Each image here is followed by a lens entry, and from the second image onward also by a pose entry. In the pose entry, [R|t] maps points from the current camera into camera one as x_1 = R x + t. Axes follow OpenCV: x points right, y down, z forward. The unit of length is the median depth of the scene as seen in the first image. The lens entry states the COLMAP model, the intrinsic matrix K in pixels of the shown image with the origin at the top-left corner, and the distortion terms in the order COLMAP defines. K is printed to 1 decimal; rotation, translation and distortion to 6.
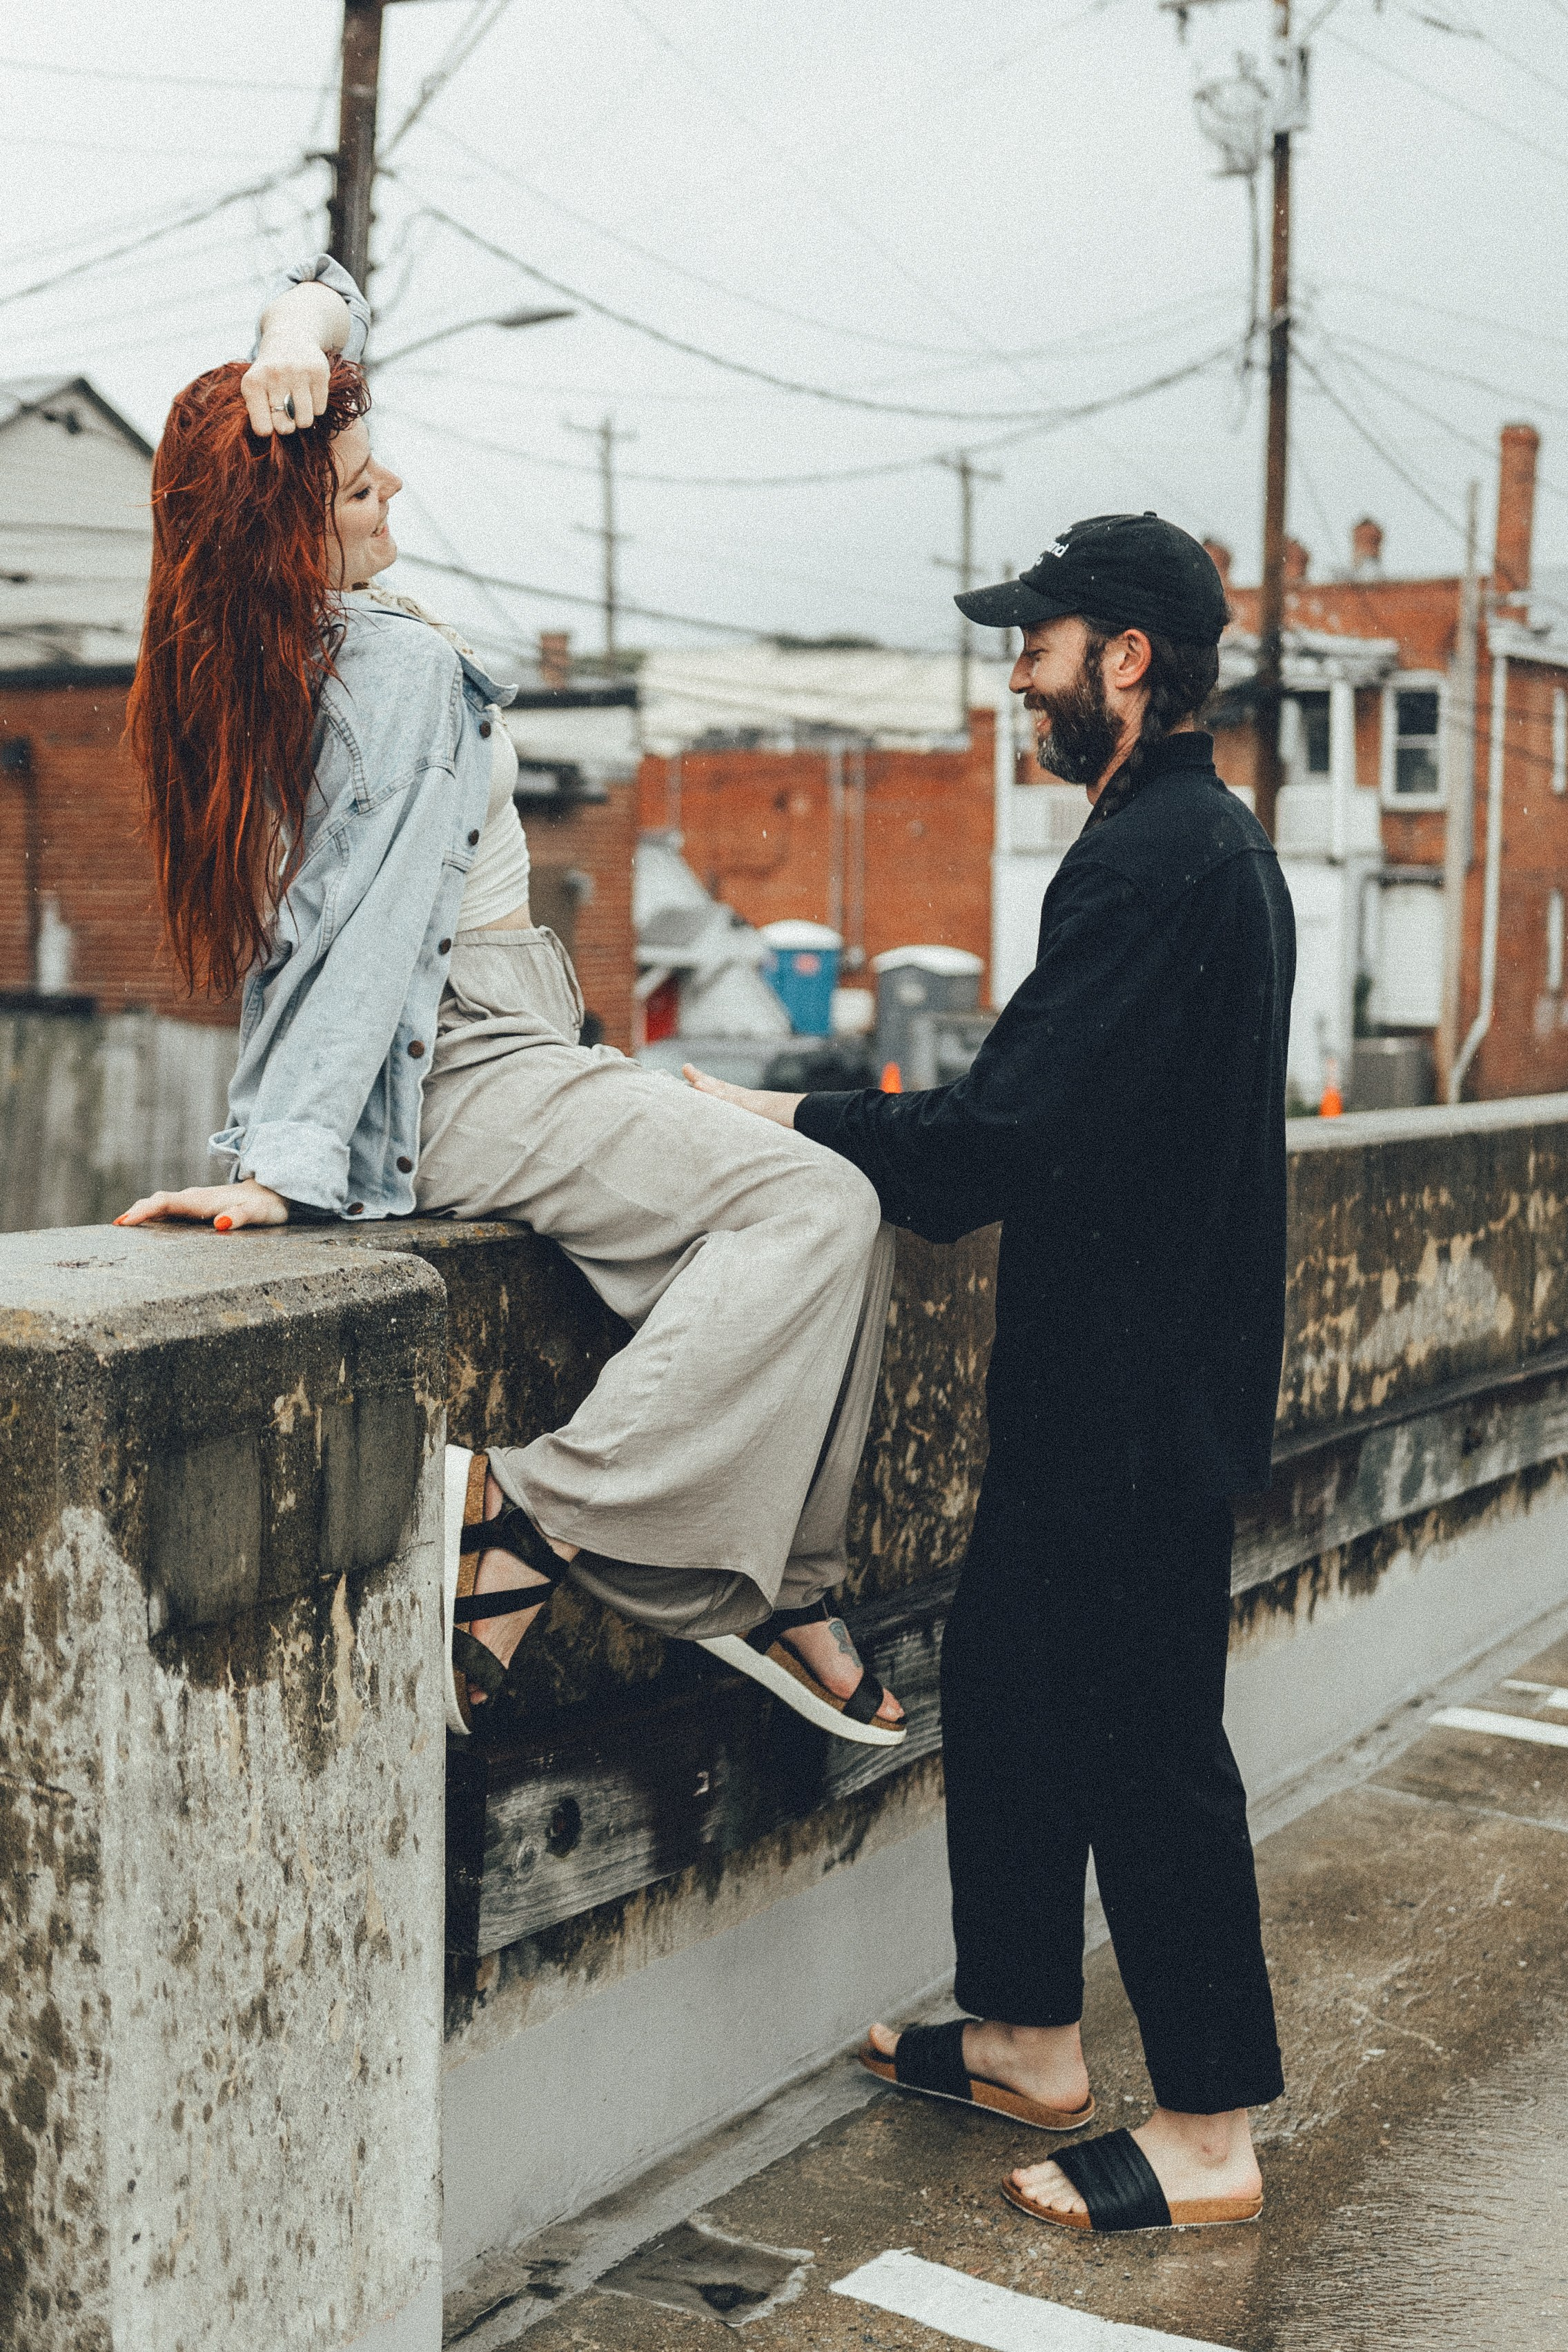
lens RADIAL K [[3154.4, 0, 787.6], [0, 3154.4, 1172.6], [0, 0, 1]] dist [-0.031134, -0.024489]
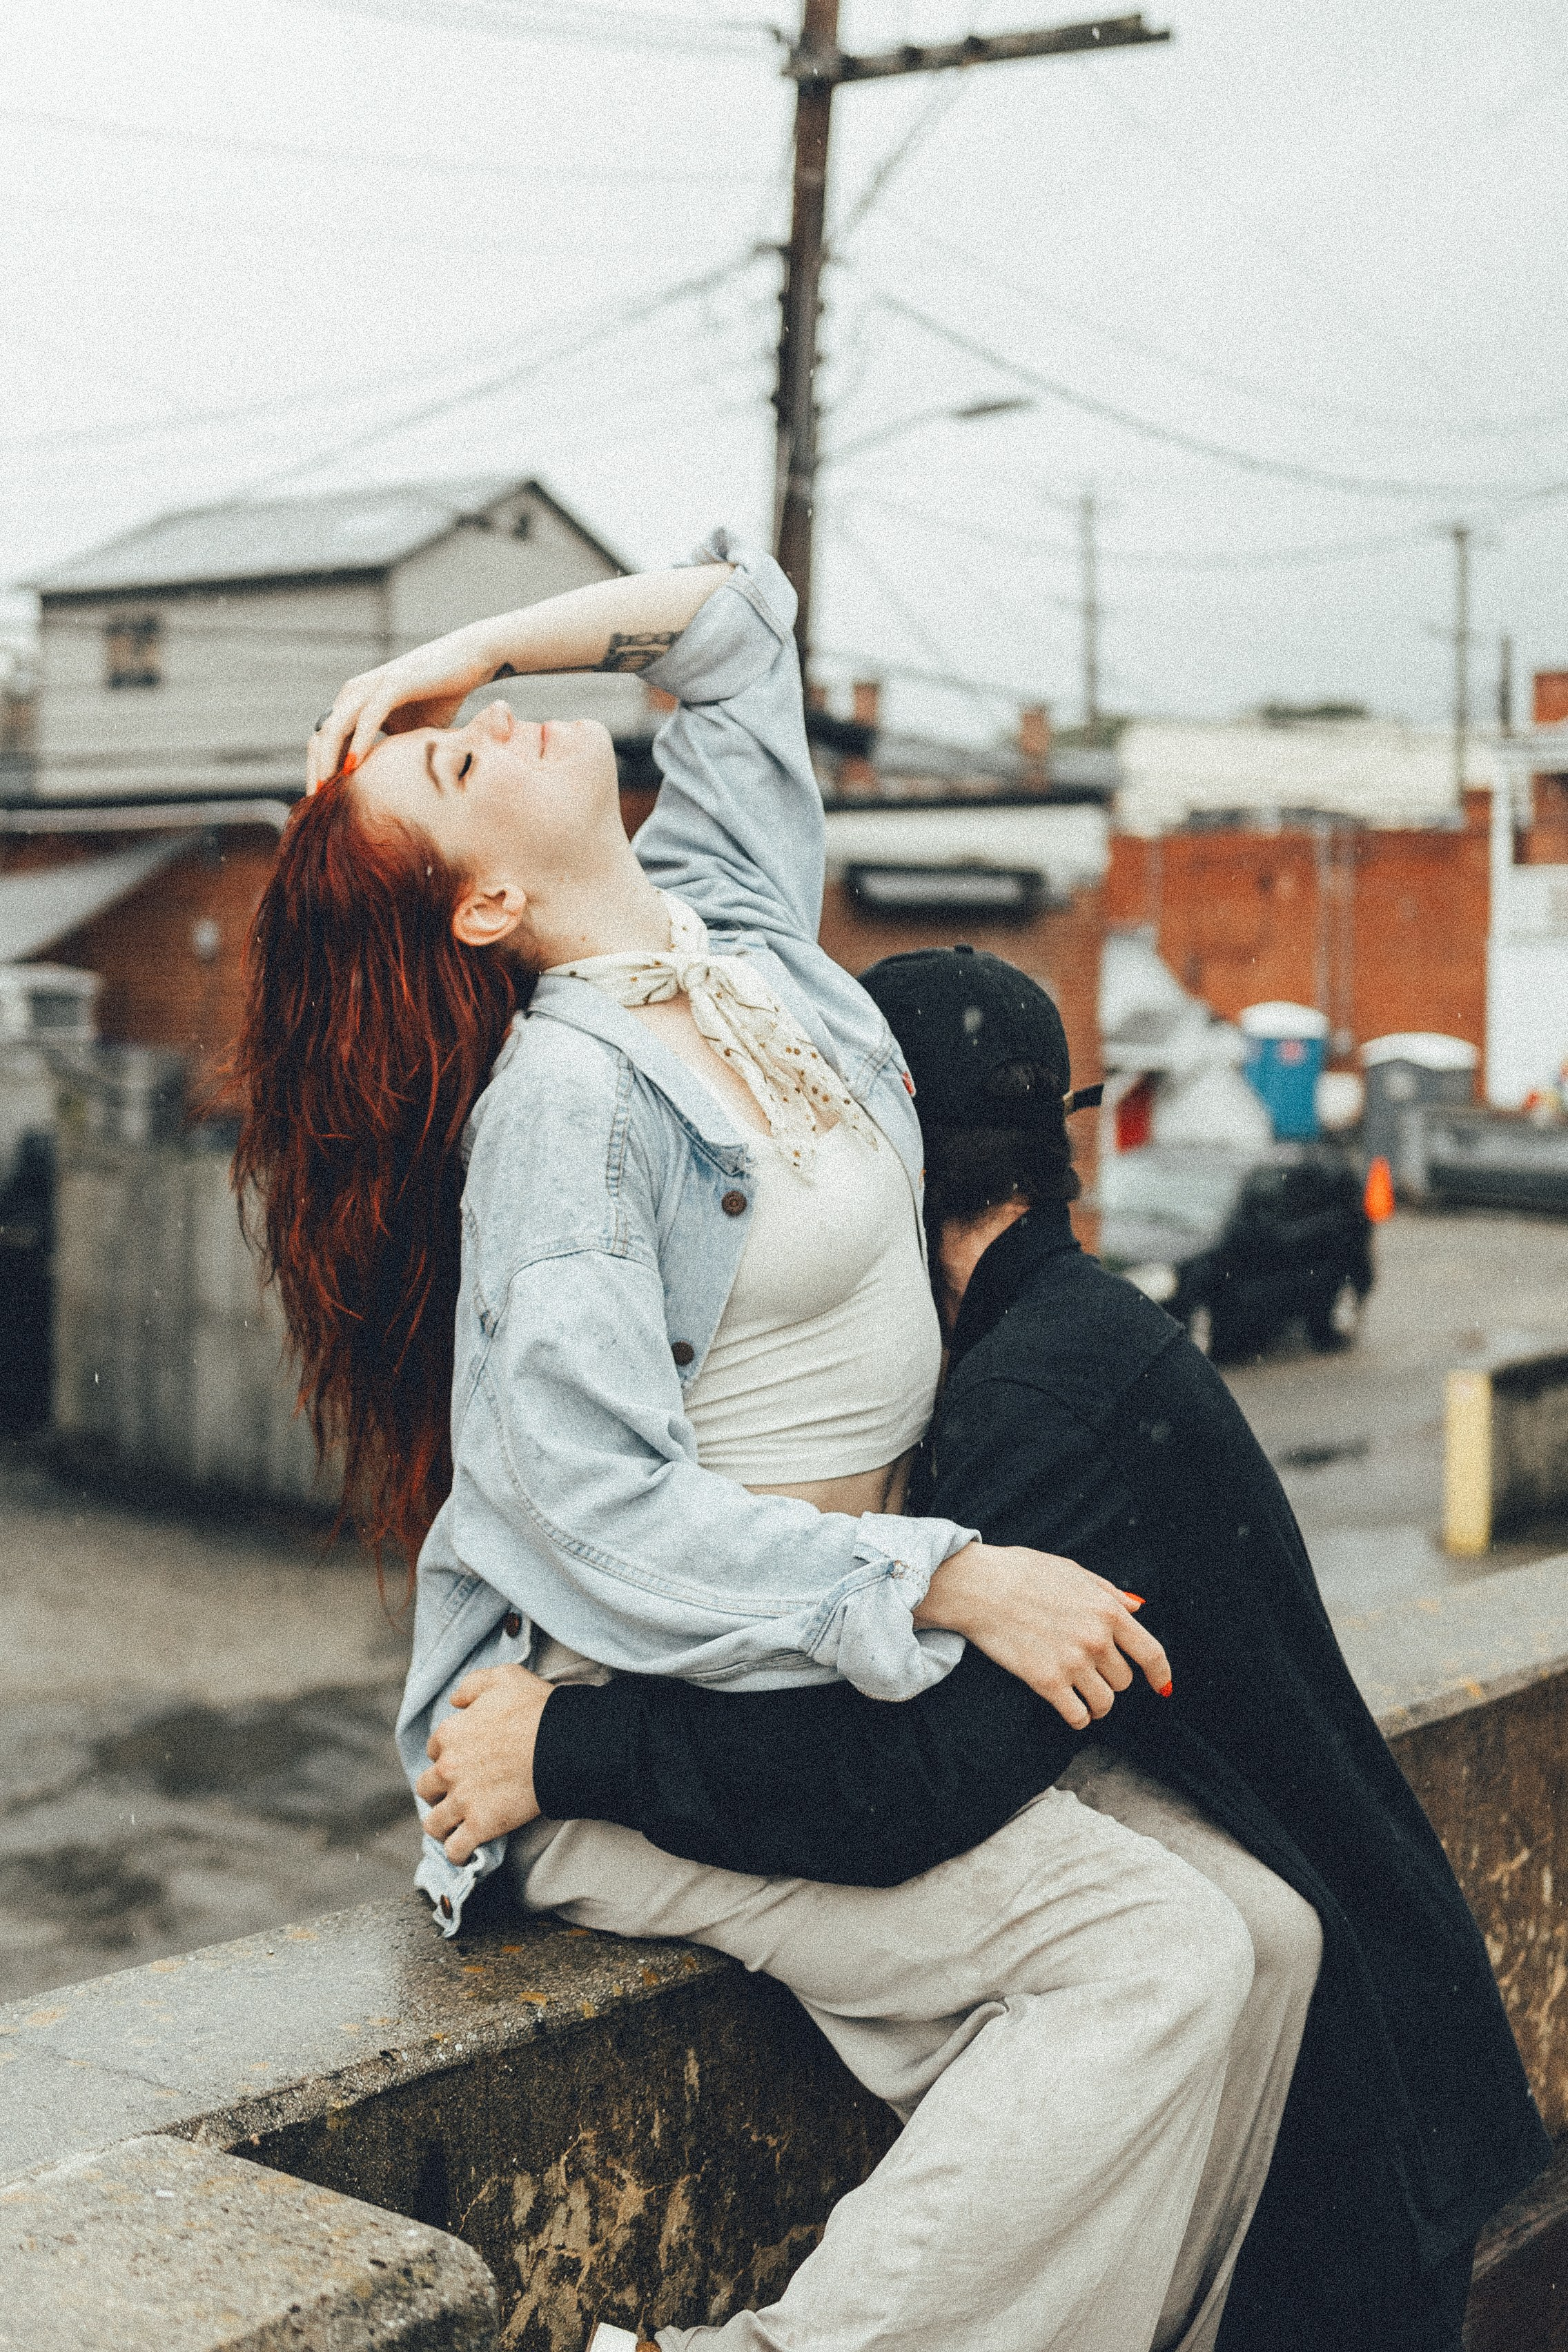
lens RADIAL K [[3209.0, 0, 784.0], [0, 3209.0, 1120.9], [0, 0, 1]] dist [-0.021566, 0.042075]
pose [[0.988503, 0.004348, -0.151137, 0.030130], [-0.010388, 0.999177, -0.039199, -0.130689], [0.150842, 0.040318, 0.987735, 0.318586]]
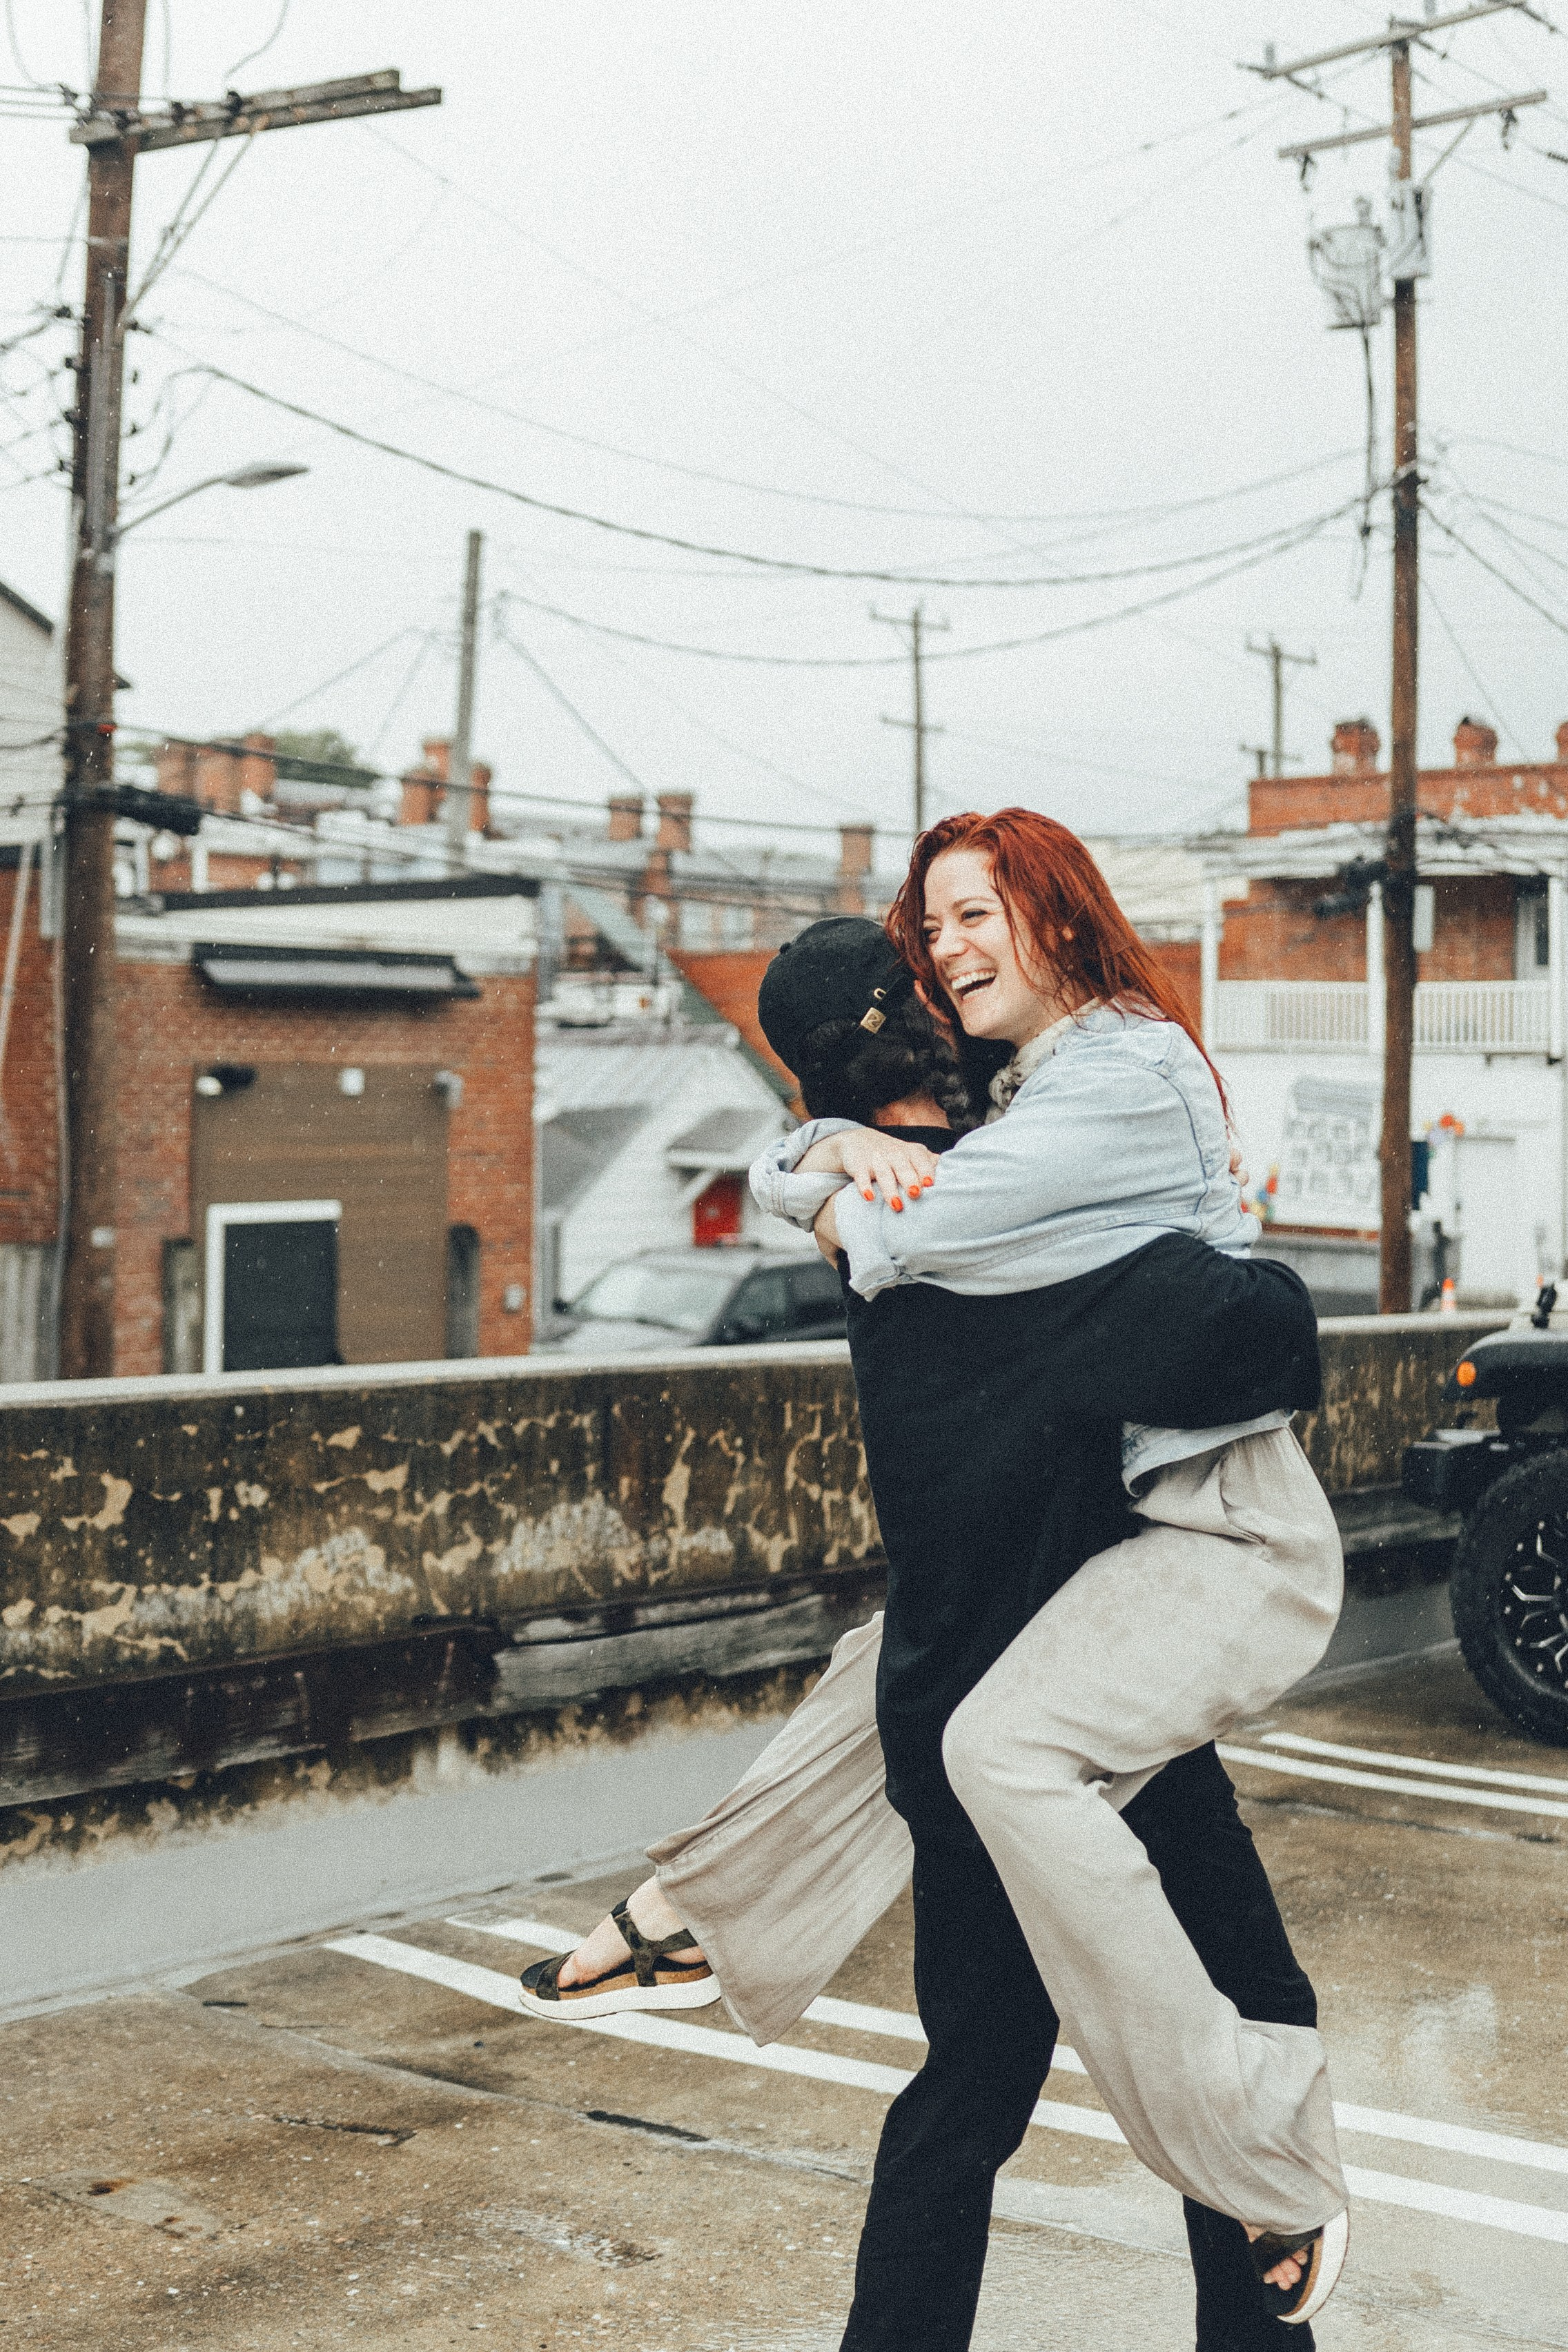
lens RADIAL K [[3209.0, 0, 784.0], [0, 3209.0, 1120.9], [0, 0, 1]] dist [-0.021566, 0.042075]
pose [[0.989509, 0.005186, -0.144379, 1.448568], [-0.016601, 0.996817, -0.077971, -0.076831], [0.143516, 0.079550, 0.986446, 0.735181]]
